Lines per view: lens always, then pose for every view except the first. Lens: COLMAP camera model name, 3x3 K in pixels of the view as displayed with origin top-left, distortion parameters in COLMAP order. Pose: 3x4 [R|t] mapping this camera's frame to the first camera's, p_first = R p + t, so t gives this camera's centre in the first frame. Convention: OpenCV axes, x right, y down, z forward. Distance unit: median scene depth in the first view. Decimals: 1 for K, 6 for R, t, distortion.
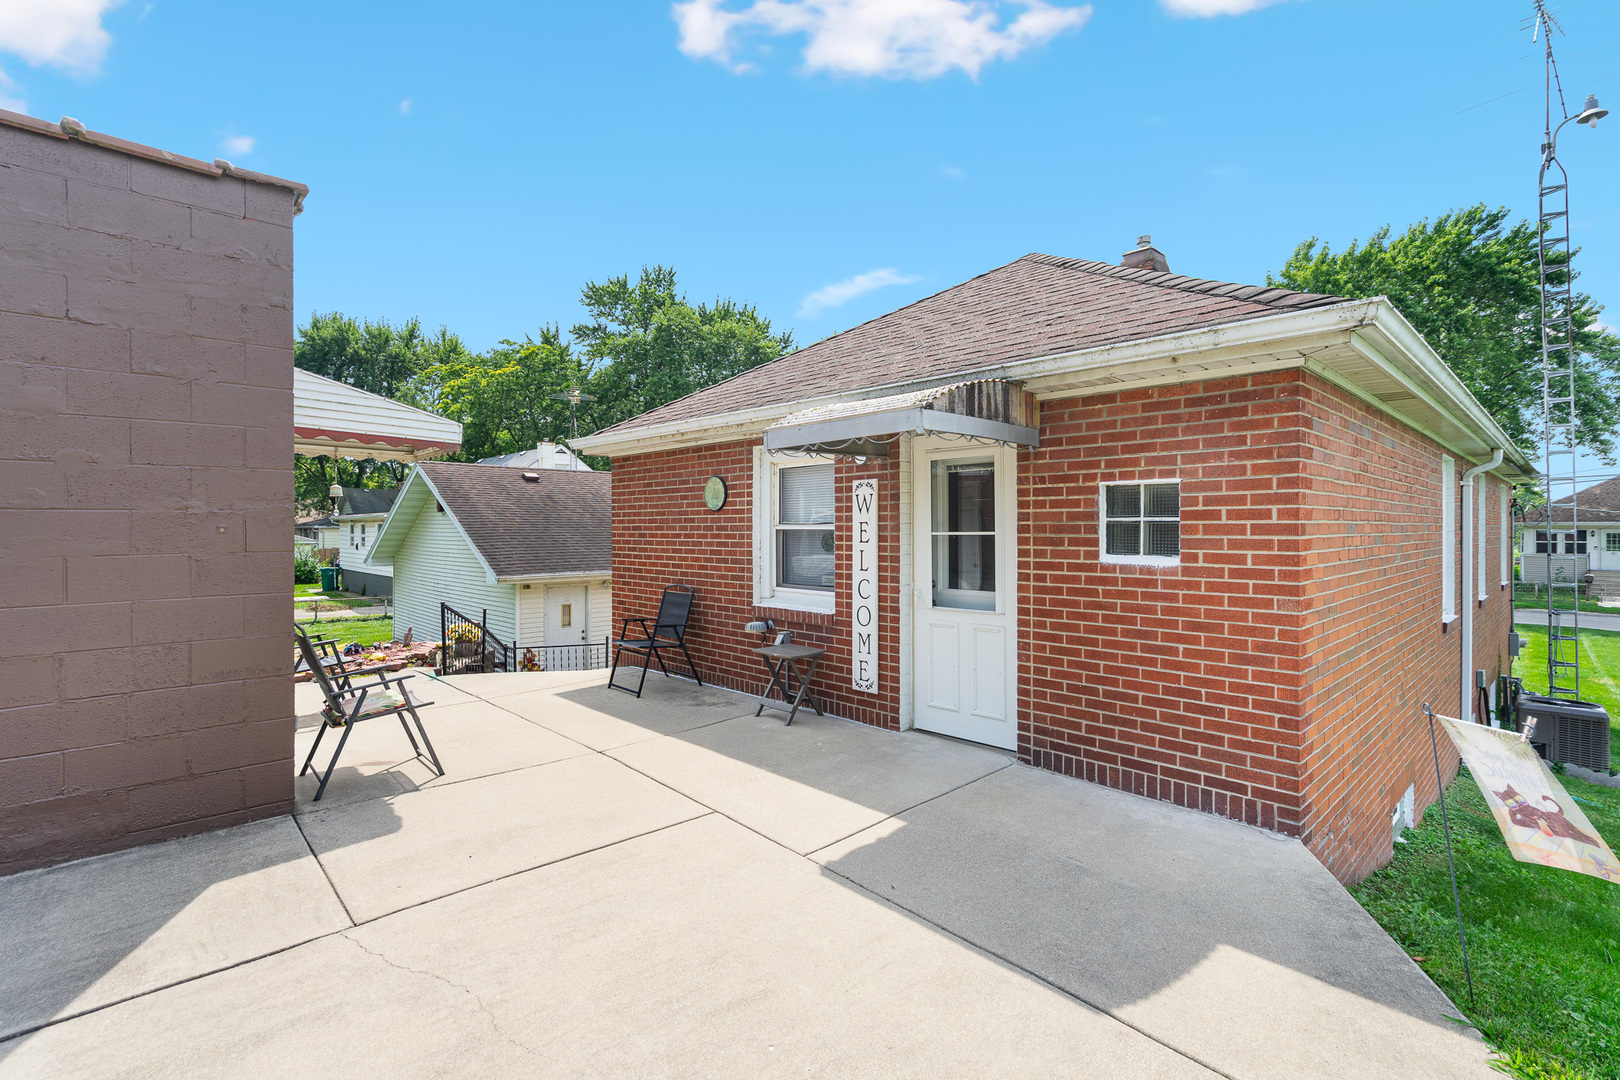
lens RADIAL K [[746.9, 0, 810.9], [0, 746.9, 528.4], [0, 0, 1]] dist [-0.003045, 0.001474]
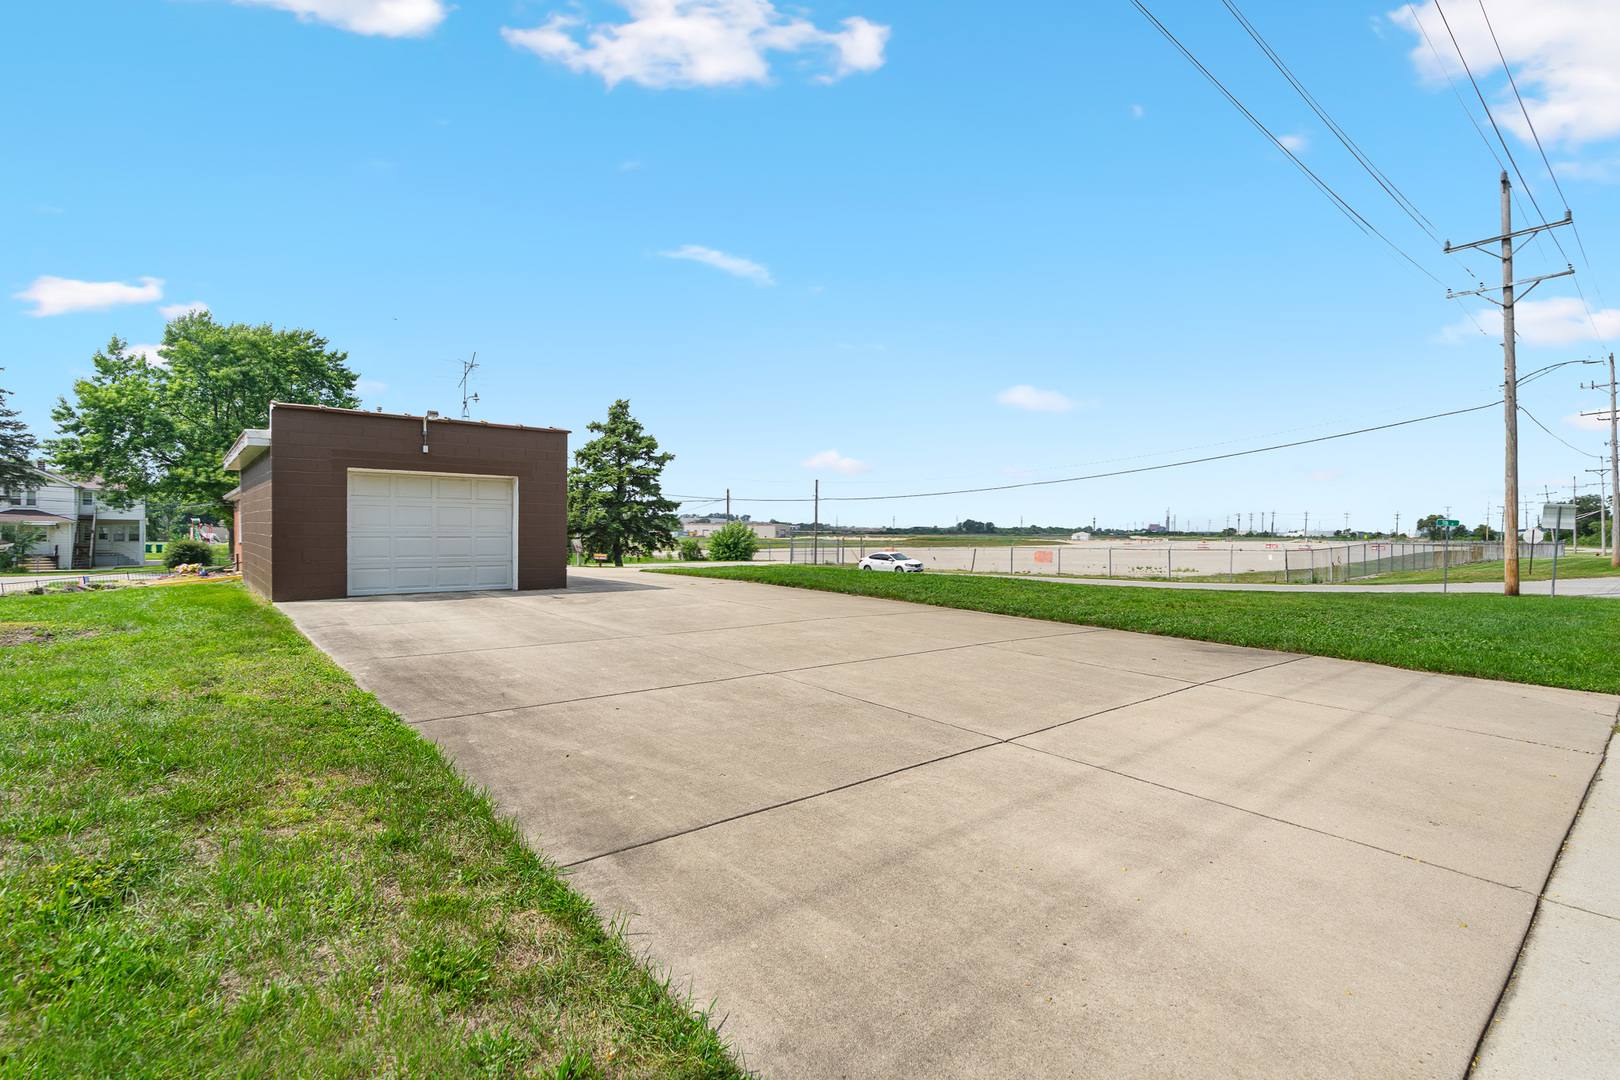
lens RADIAL K [[746.9, 0, 820.5], [0, 746.9, 528.3], [0, 0, 1]] dist [-0.003045, 0.001474]
pose [[0.046409, 0.005688, 0.998906, -4.837475], [-0.012736, 0.999906, -0.005102, 0.048389], [-0.998841, -0.012486, 0.046477, -1.529714]]
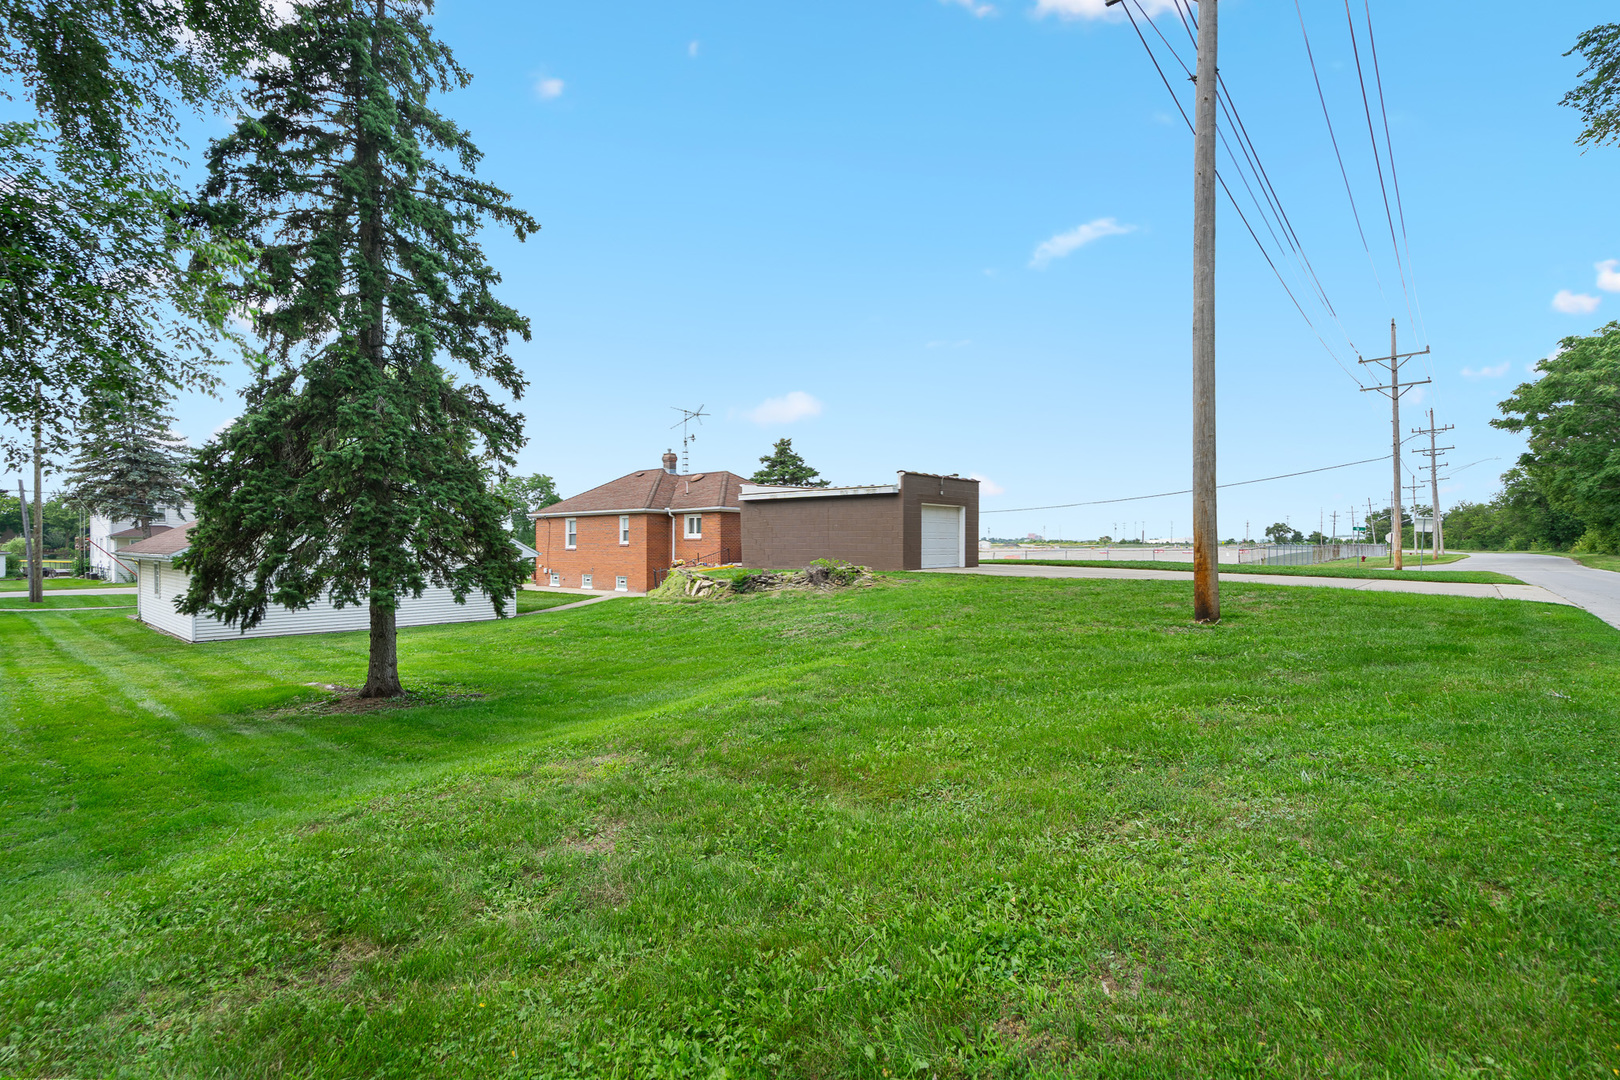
lens RADIAL K [[746.9, 0, 836.9], [0, 746.9, 544.5], [0, 0, 1]] dist [-0.003045, 0.001474]
pose [[-0.108618, -0.001048, 0.994083, -7.434648], [-0.002652, 0.999996, 0.000764, 0.133549], [-0.994080, -0.002554, -0.108620, 1.417747]]
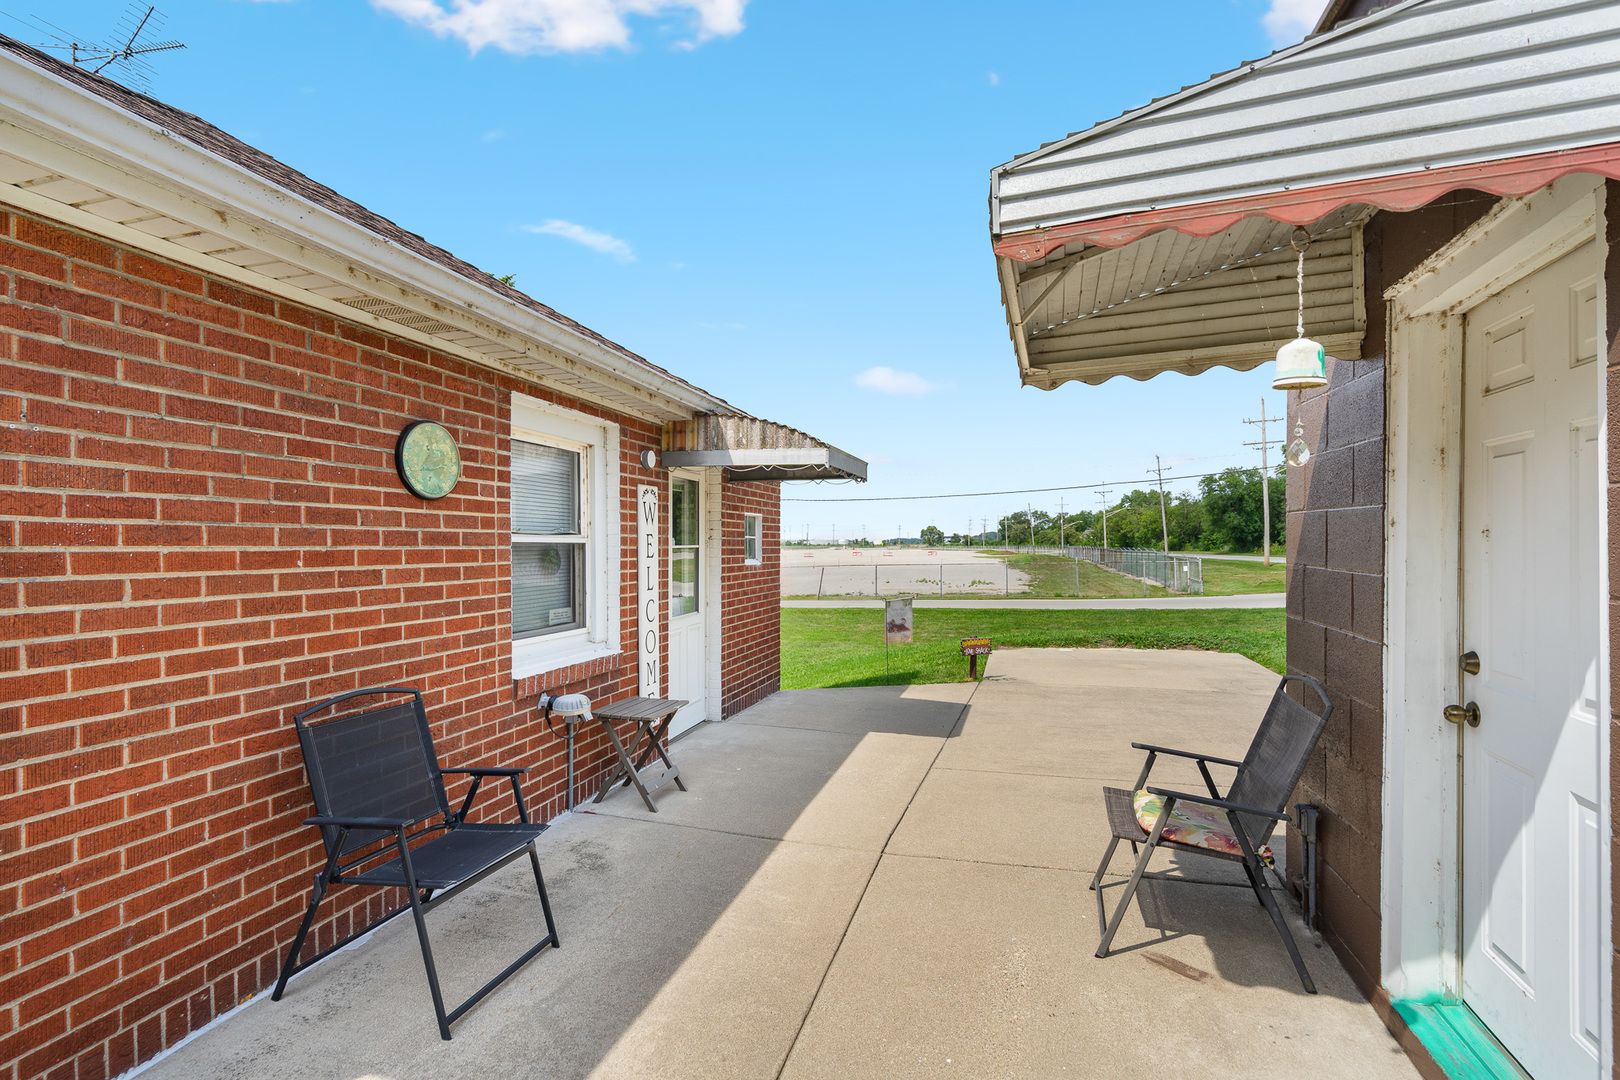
lens RADIAL K [[746.9, 0, 816.8], [0, 746.9, 554.0], [0, 0, 1]] dist [-0.003045, 0.001474]
pose [[-0.514018, -0.006592, 0.857754, -0.866731], [0.004157, 0.999940, 0.010176, 0.007310], [-0.857769, 0.008797, -0.513959, 1.429393]]
